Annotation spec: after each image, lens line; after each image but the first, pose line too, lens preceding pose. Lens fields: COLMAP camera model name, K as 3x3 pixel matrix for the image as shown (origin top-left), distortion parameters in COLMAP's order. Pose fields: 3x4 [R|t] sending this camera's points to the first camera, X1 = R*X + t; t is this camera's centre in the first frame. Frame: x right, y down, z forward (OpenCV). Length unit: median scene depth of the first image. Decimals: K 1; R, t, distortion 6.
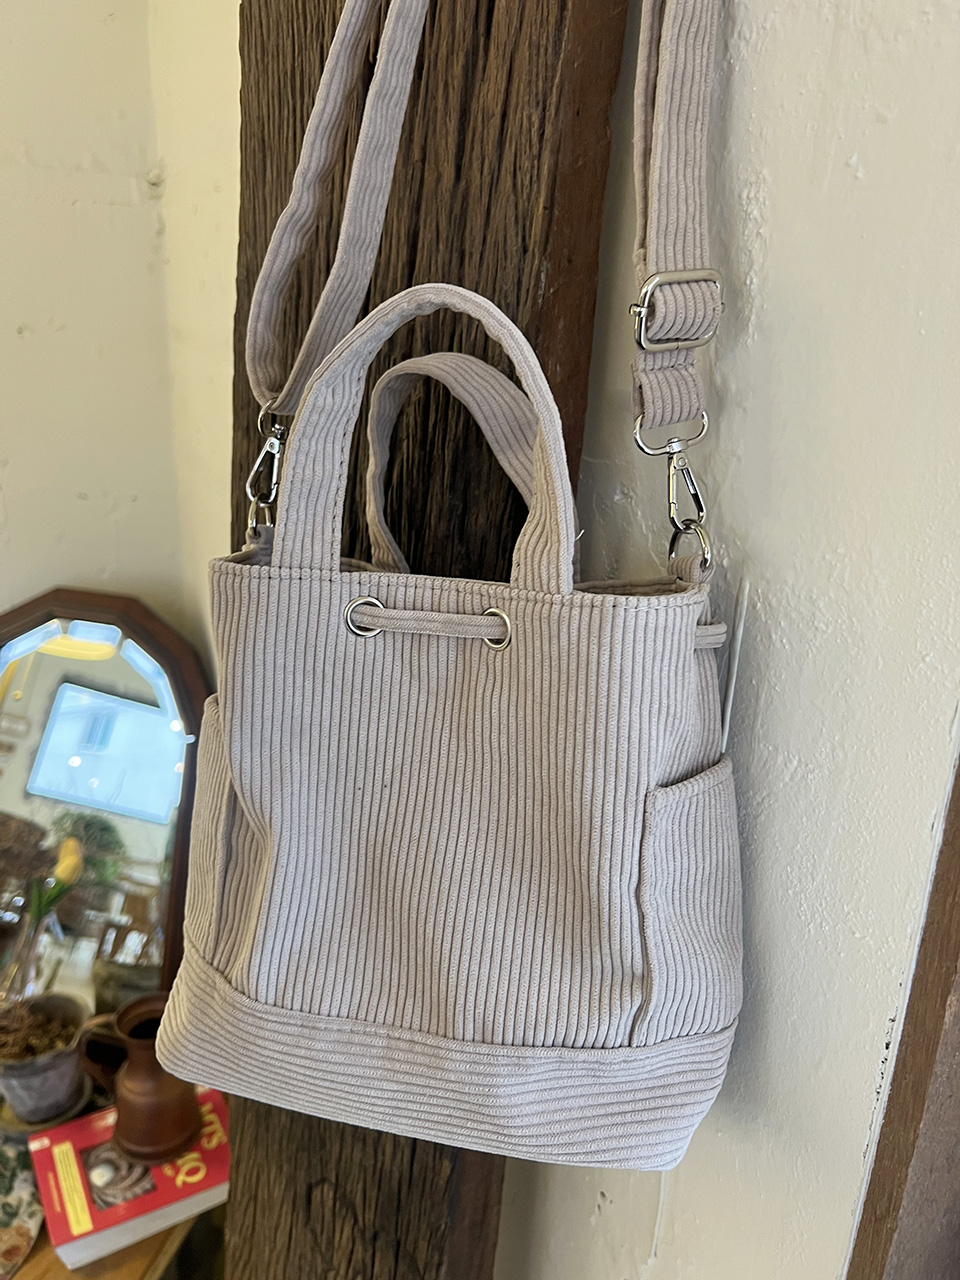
lens RADIAL K [[987.9, 0, 481.5], [0, 987.9, 637.8], [0, 0, 1]] dist [0.007238, 0.000914]
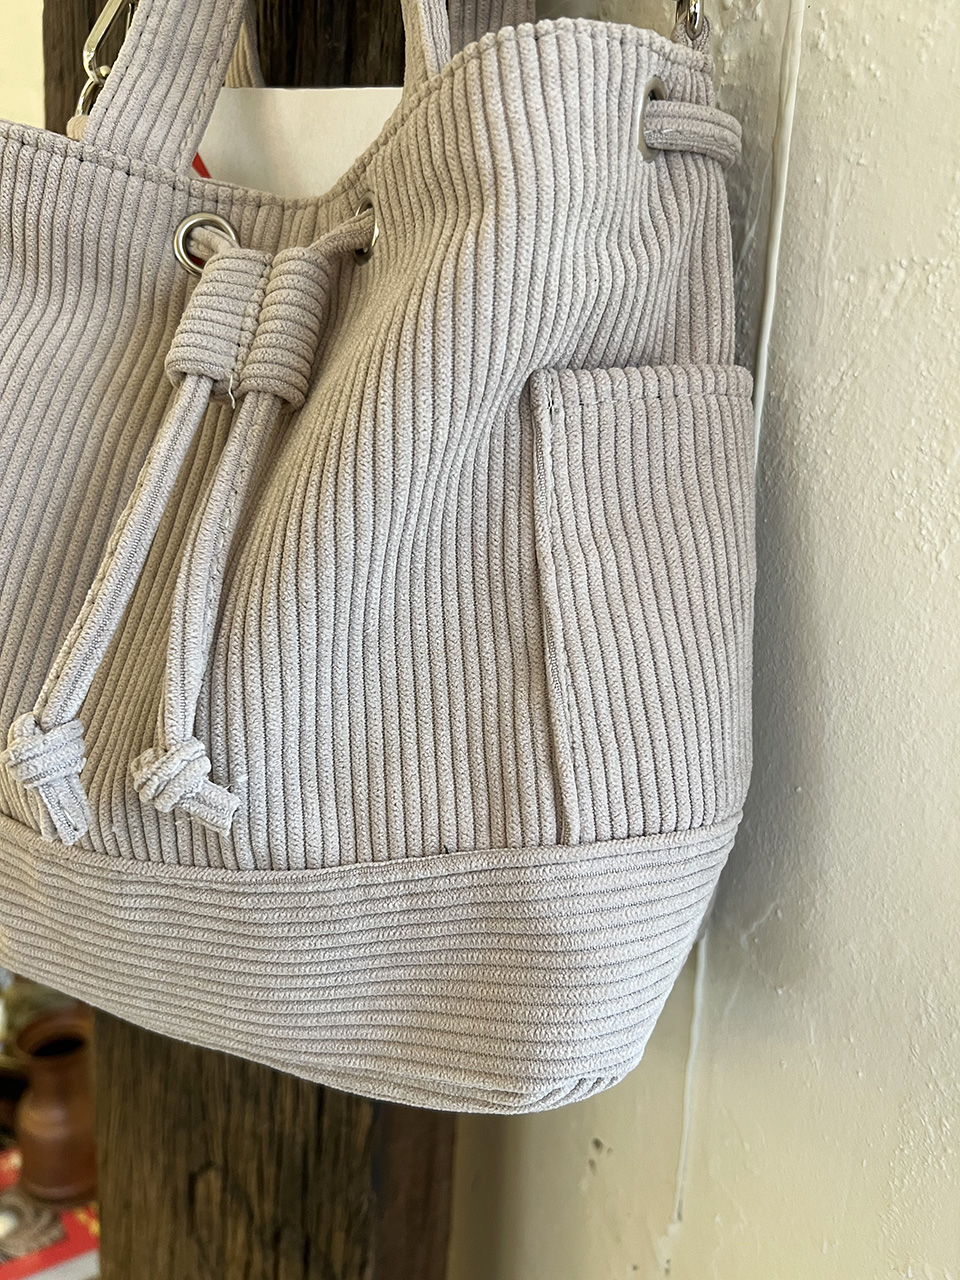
lens RADIAL K [[985.5, 0, 494.8], [0, 985.5, 642.6], [0, 0, 1]] dist [0.029139, -0.053599]
pose [[0.998831, -0.028312, 0.039175, 0.036725], [0.030240, 0.998315, -0.049518, 0.260524], [-0.037707, 0.050645, 0.998005, 0.318717]]
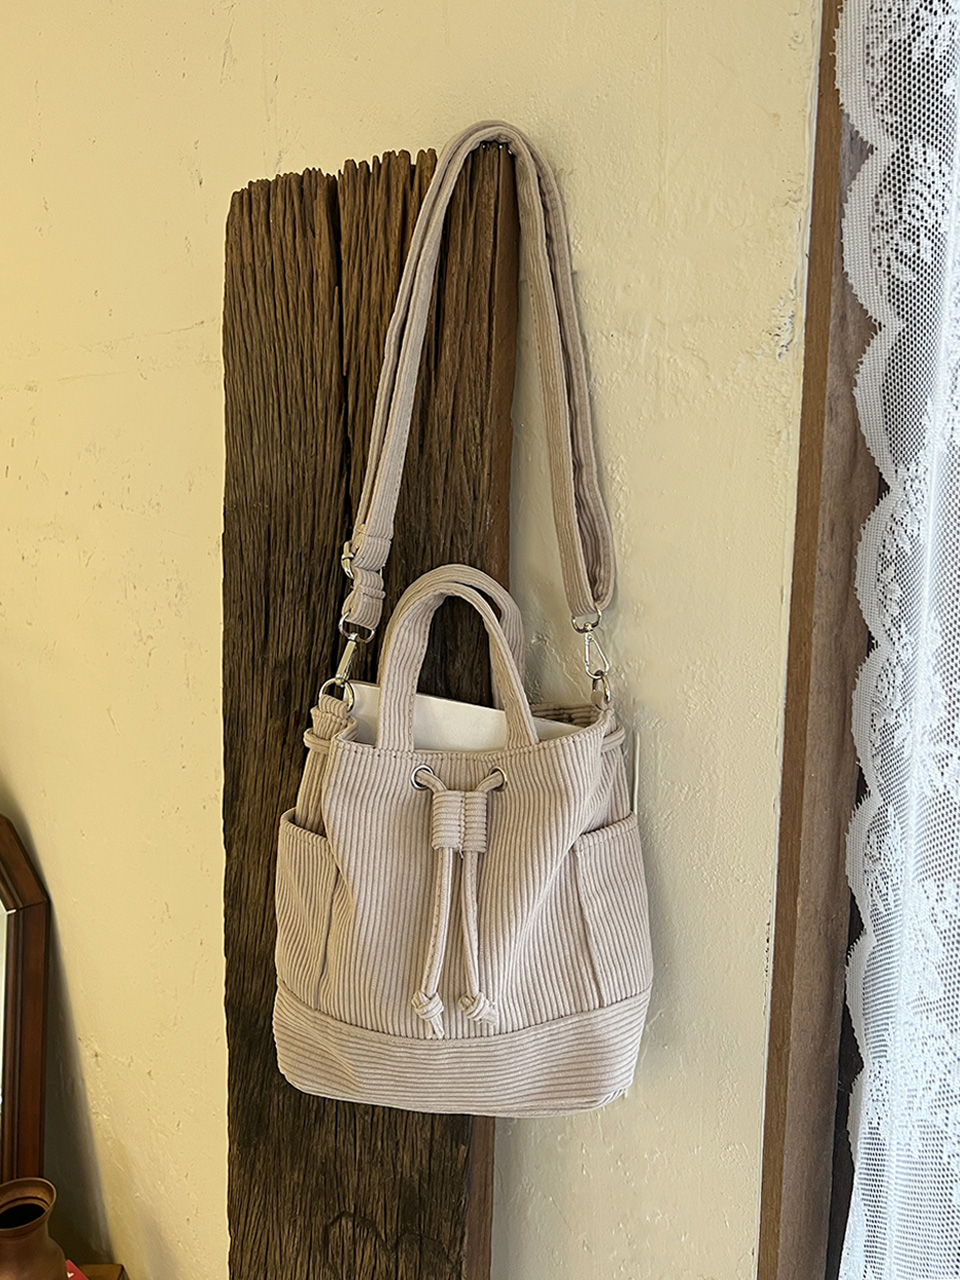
lens RADIAL K [[1031.7, 0, 487.4], [0, 1031.7, 634.0], [0, 0, 1]] dist [0.080010, -0.091375]
pose [[0.947890, -0.102263, 0.301740, -0.373464], [0.137419, 0.985690, -0.097629, -0.007125], [-0.287438, 0.134007, 0.948378, -0.451809]]
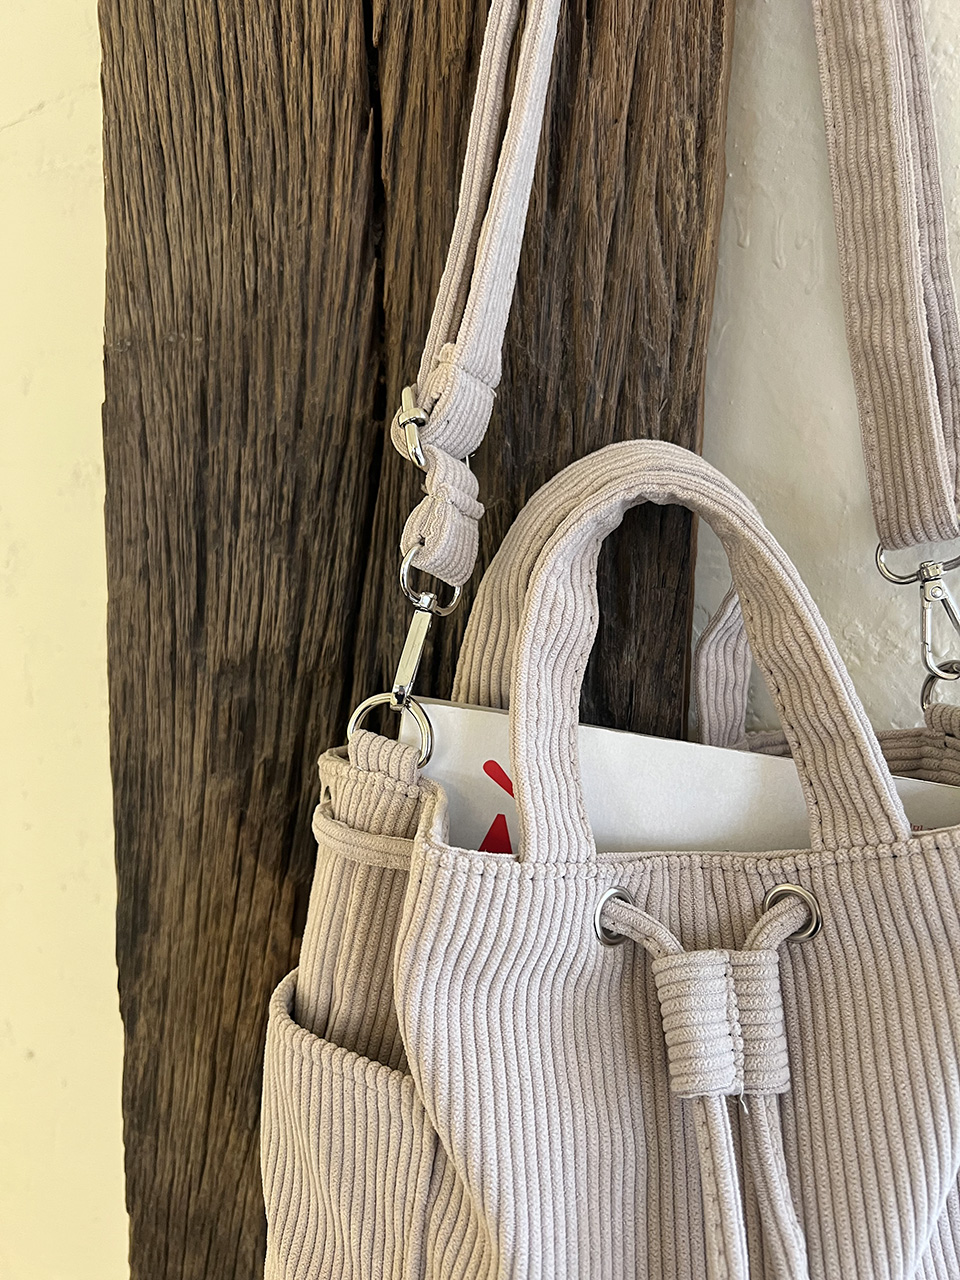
lens RADIAL K [[983.2, 0, 480.8], [0, 983.2, 647.2], [0, 0, 1]] dist [0.020245, -0.037567]
pose [[0.886236, -0.130445, 0.444489, -0.364383], [0.172182, 0.983547, -0.054659, -0.094776], [-0.430046, 0.124974, 0.894115, 0.347422]]
